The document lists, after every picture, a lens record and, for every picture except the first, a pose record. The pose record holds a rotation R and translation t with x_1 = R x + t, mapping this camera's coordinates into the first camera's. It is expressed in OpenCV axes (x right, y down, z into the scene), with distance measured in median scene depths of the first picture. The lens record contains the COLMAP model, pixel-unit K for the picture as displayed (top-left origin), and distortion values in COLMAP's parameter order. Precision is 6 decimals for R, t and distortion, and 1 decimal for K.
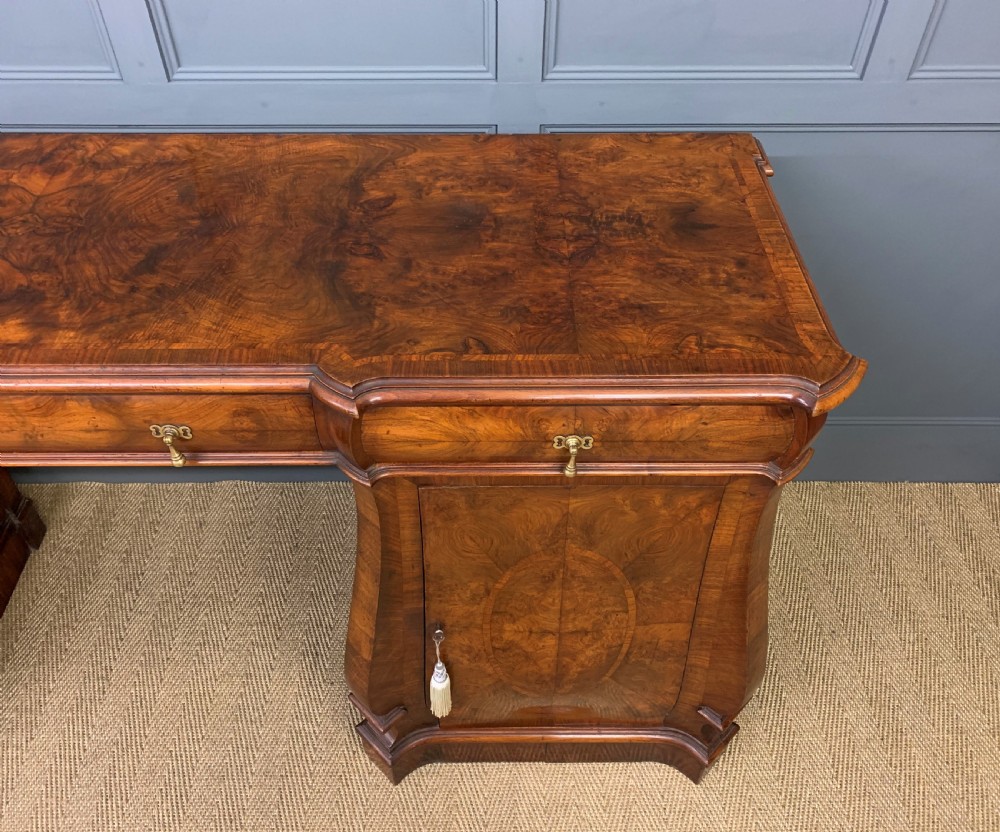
lens RADIAL K [[839.5, 0, 500.0], [0, 839.5, 416.0], [0, 0, 1]] dist [0.162873, -0.304258]
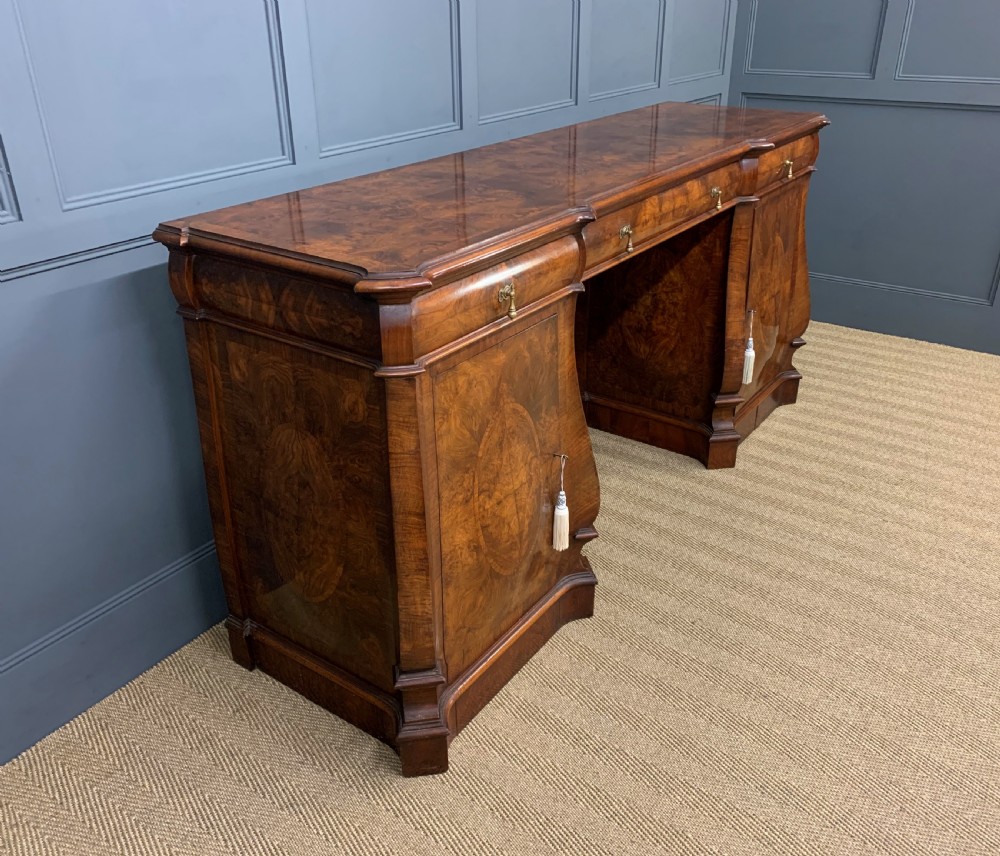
lens RADIAL K [[879.8, 0, 517.3], [0, 879.8, 424.8], [0, 0, 1]] dist [0.042132, -0.016832]
pose [[0.576677, -0.378329, 0.724093, -2.200202], [0.590364, 0.805634, -0.049240, 0.267282], [-0.564725, 0.455874, 0.687942, -0.002849]]
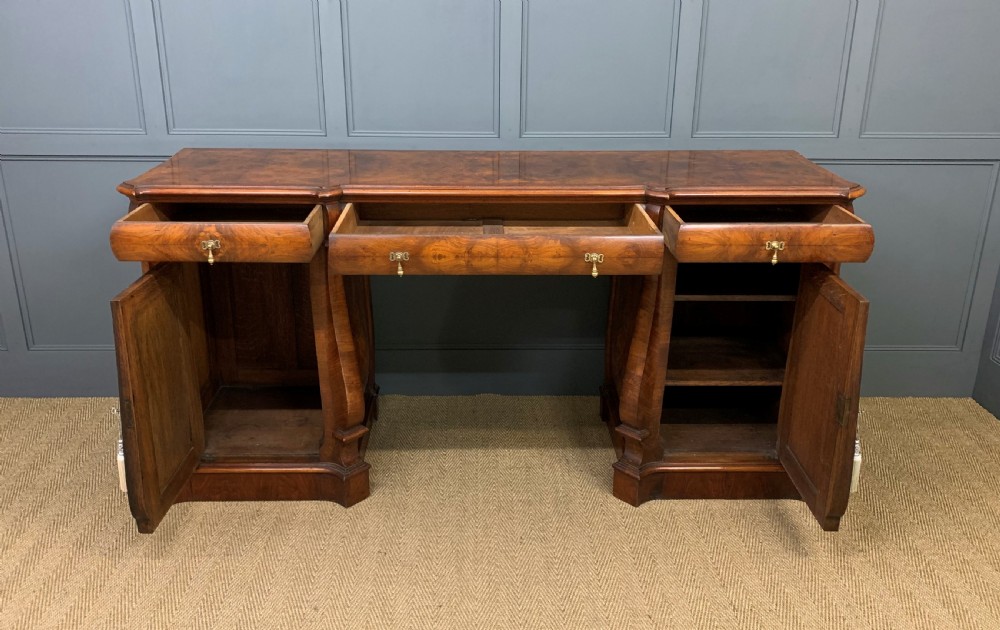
lens RADIAL K [[836.5, 0, 493.9], [0, 836.5, 268.9], [0, 0, 1]] dist [0.083517, -0.180015]
pose [[0.999961, -0.002632, 0.008480, -0.559683], [0.006206, 0.890235, -0.455460, 1.040879], [-0.006350, 0.455495, 0.890216, -0.894864]]
